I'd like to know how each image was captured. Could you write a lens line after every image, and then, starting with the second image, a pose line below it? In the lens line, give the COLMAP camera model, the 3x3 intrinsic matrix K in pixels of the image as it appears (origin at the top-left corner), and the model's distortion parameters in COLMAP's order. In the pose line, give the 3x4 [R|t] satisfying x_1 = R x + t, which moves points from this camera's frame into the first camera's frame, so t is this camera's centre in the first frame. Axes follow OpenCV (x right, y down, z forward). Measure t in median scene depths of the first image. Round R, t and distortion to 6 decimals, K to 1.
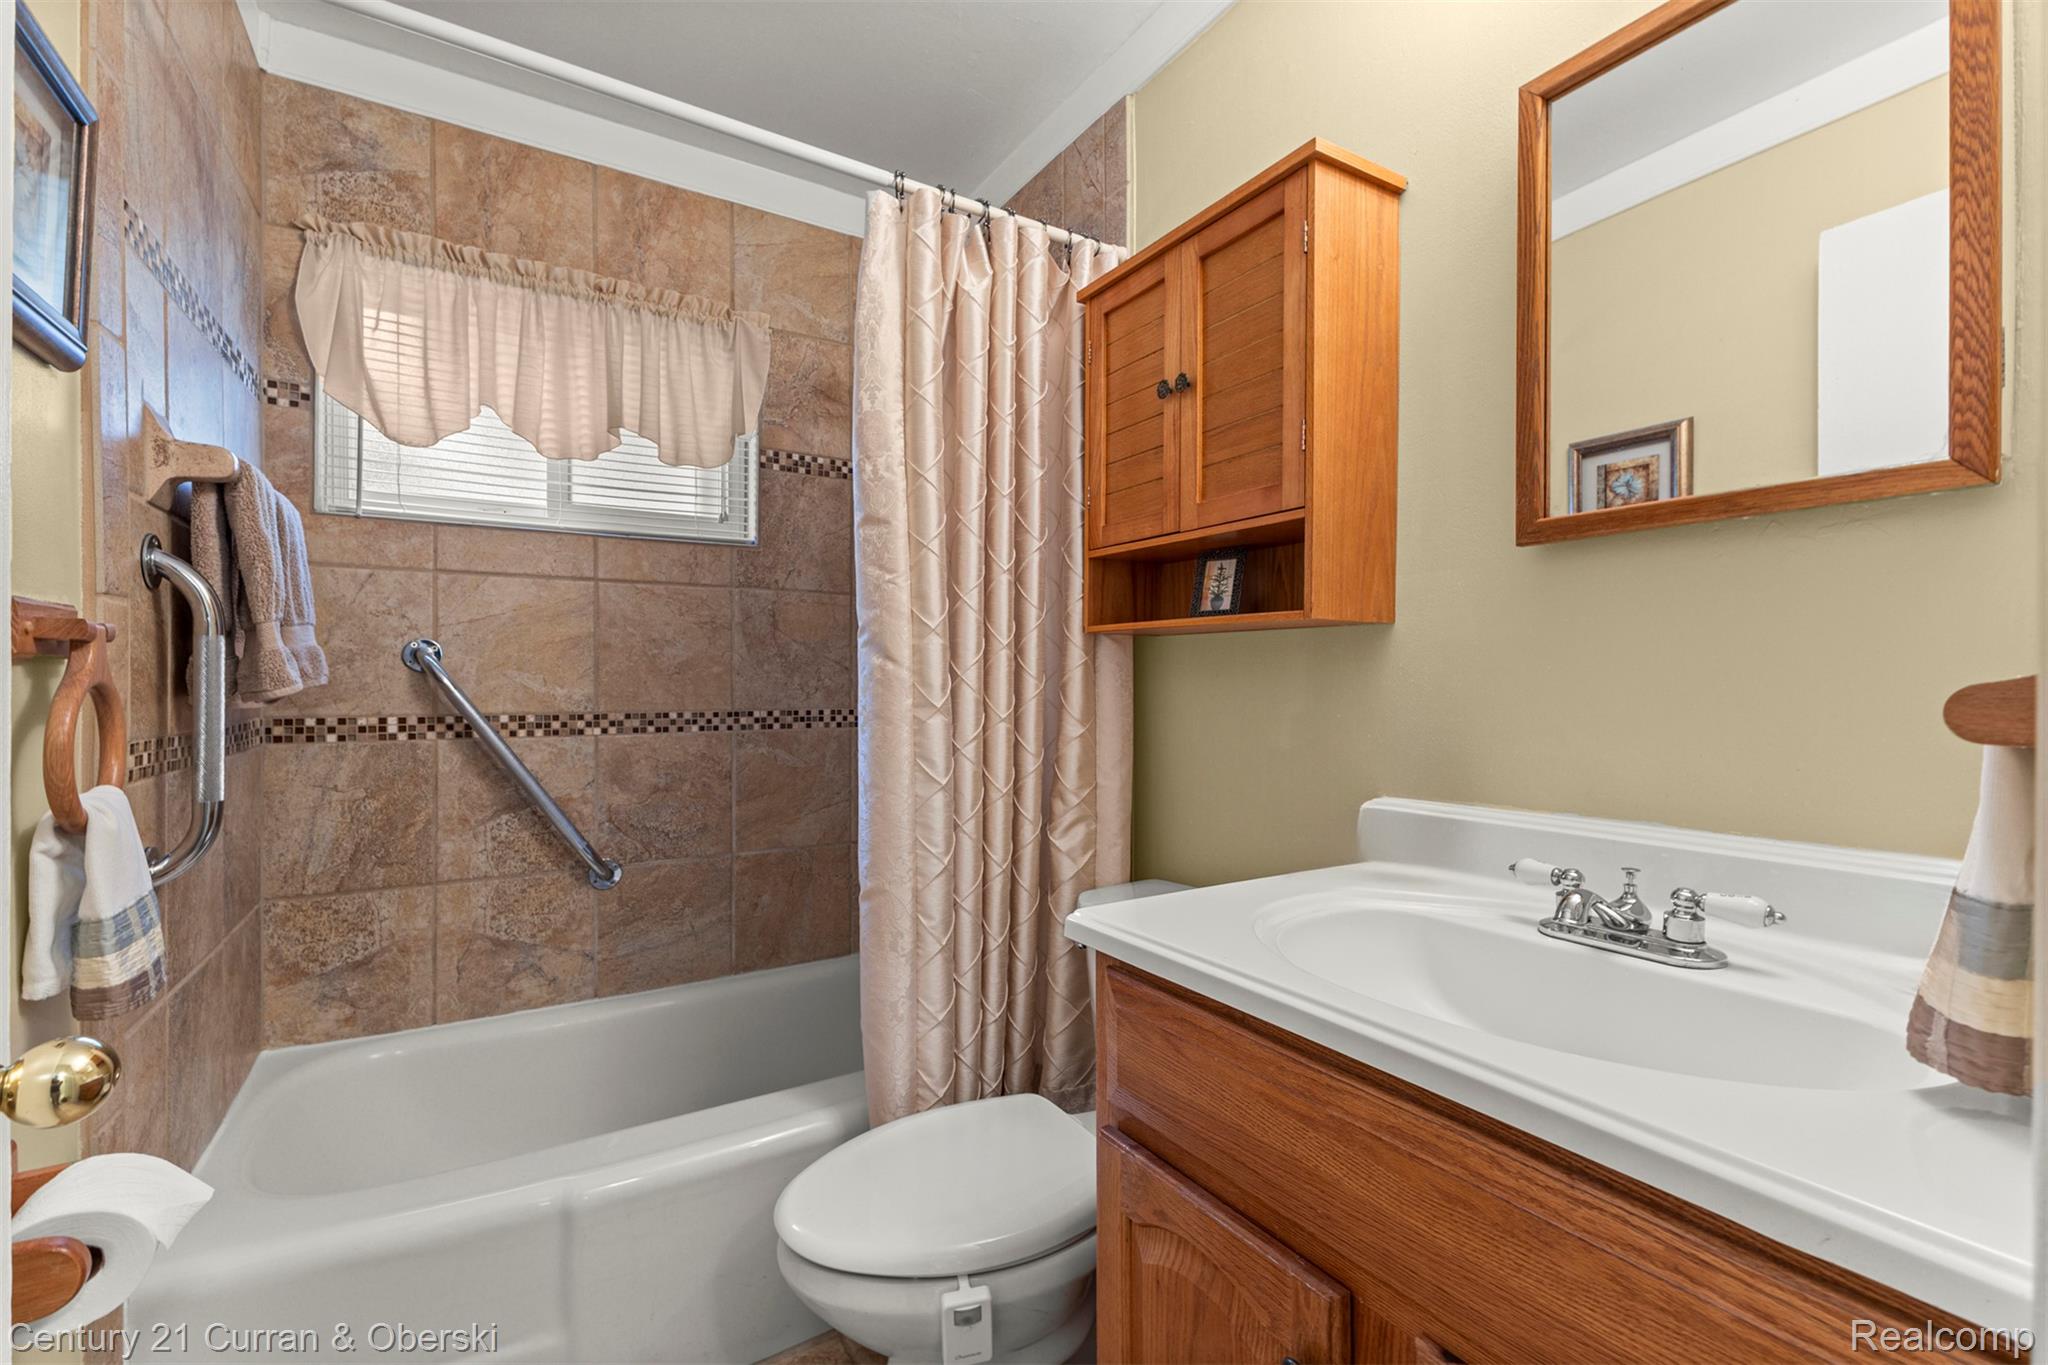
lens RADIAL K [[885.9, 0, 1016.7], [0, 885.9, 689.9], [0, 0, 1]] dist [0.012464, -0.004328]
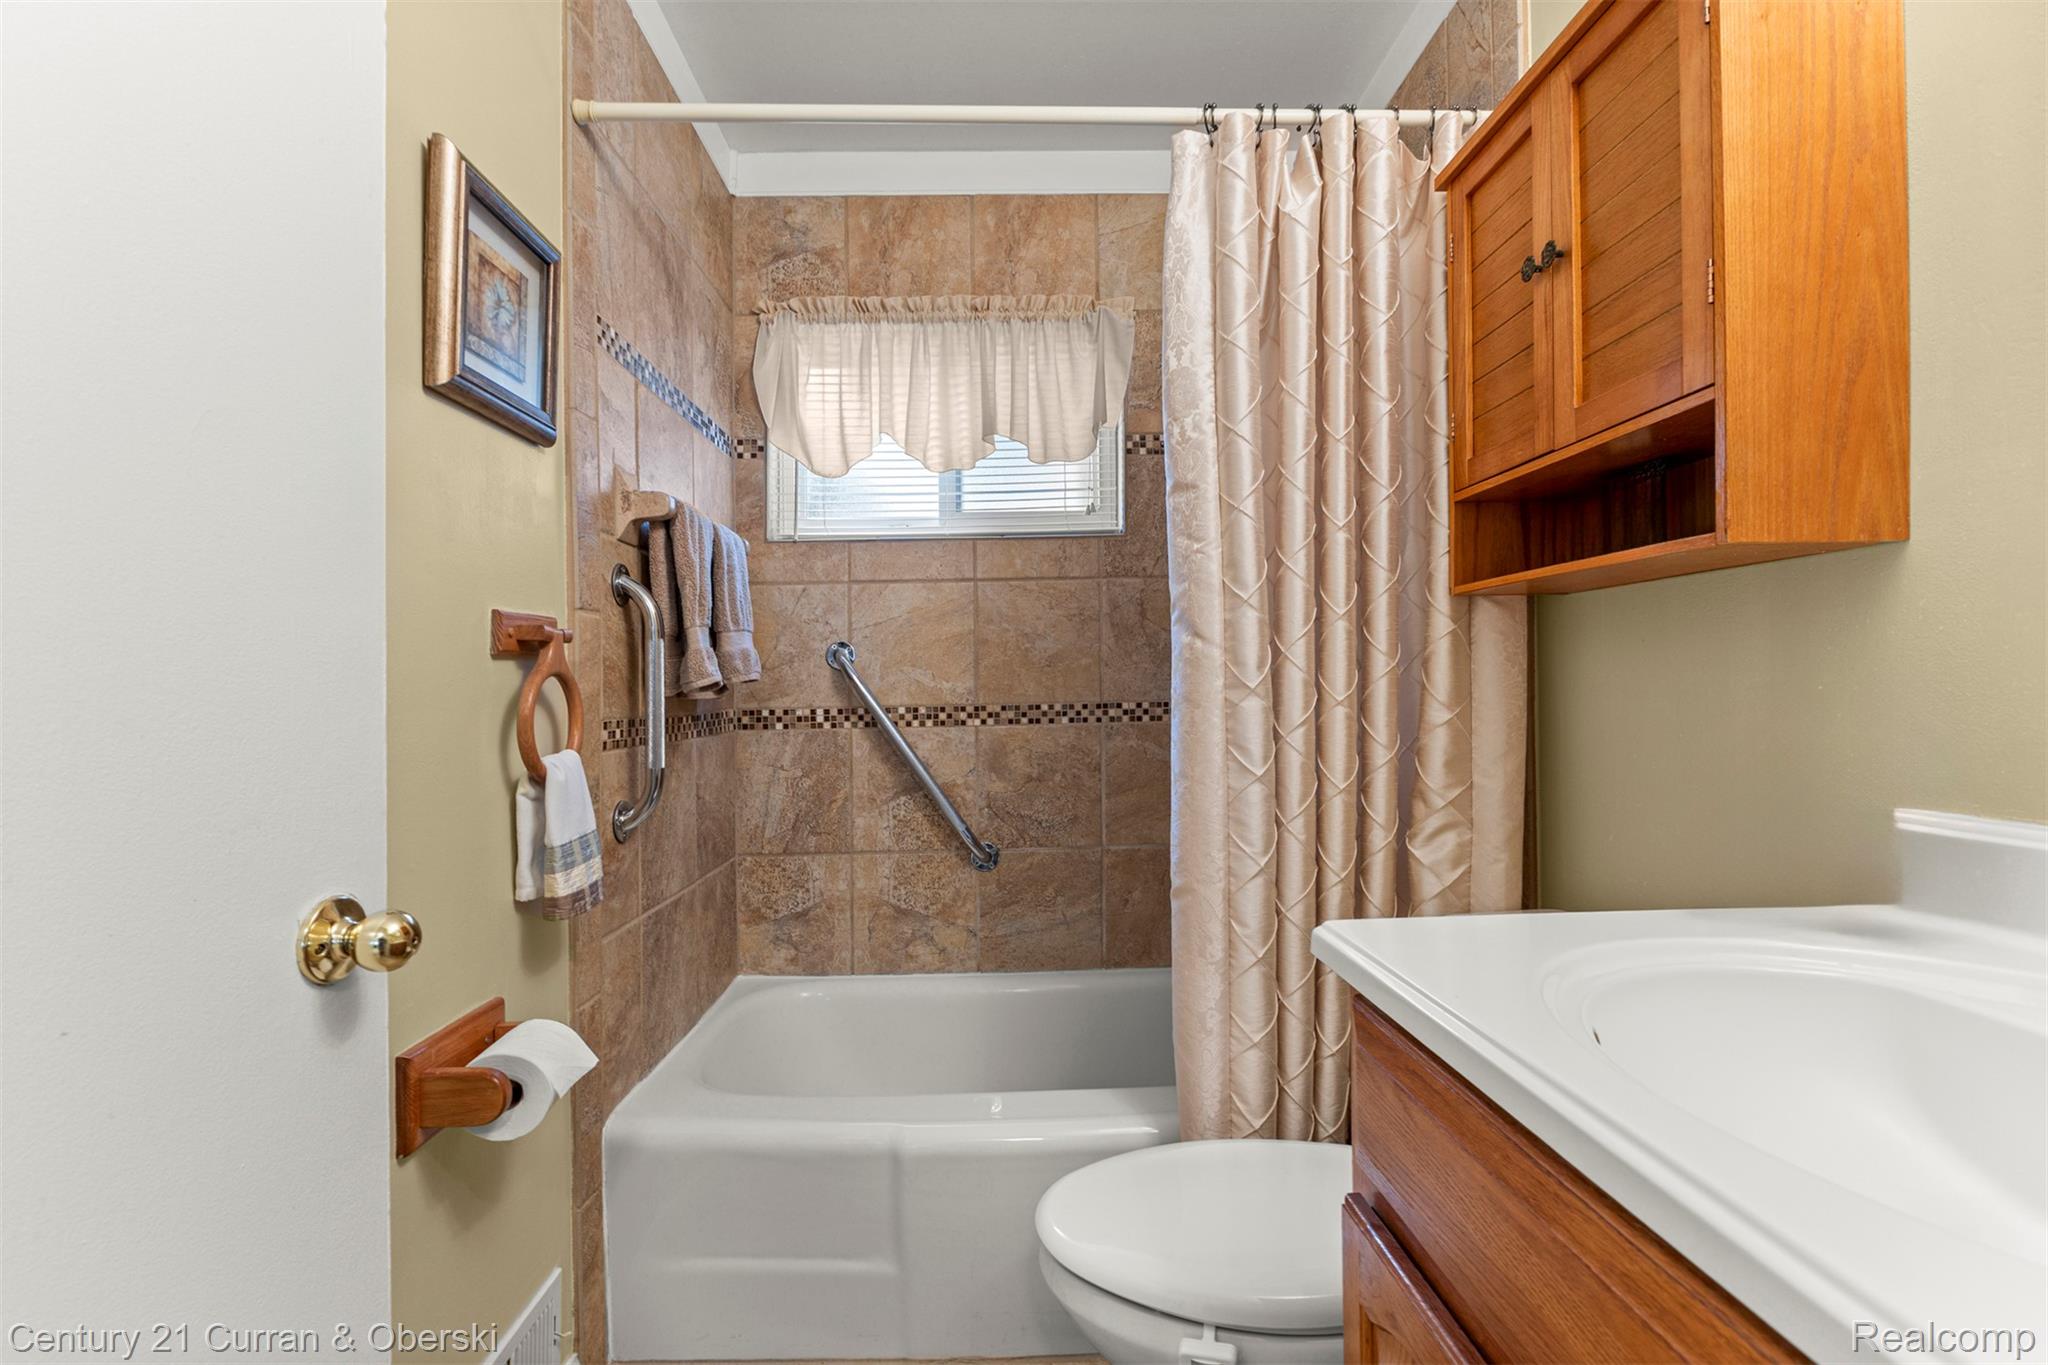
lens RADIAL K [[925.1, 0, 1020.5], [0, 925.1, 694.2], [0, 0, 1]] dist [-0.012469, 0.000686]
pose [[0.867774, -0.016013, -0.496701, 0.158745], [0.015466, 0.999867, -0.005213, 0.025204], [0.496718, -0.003158, 0.867906, 0.081318]]
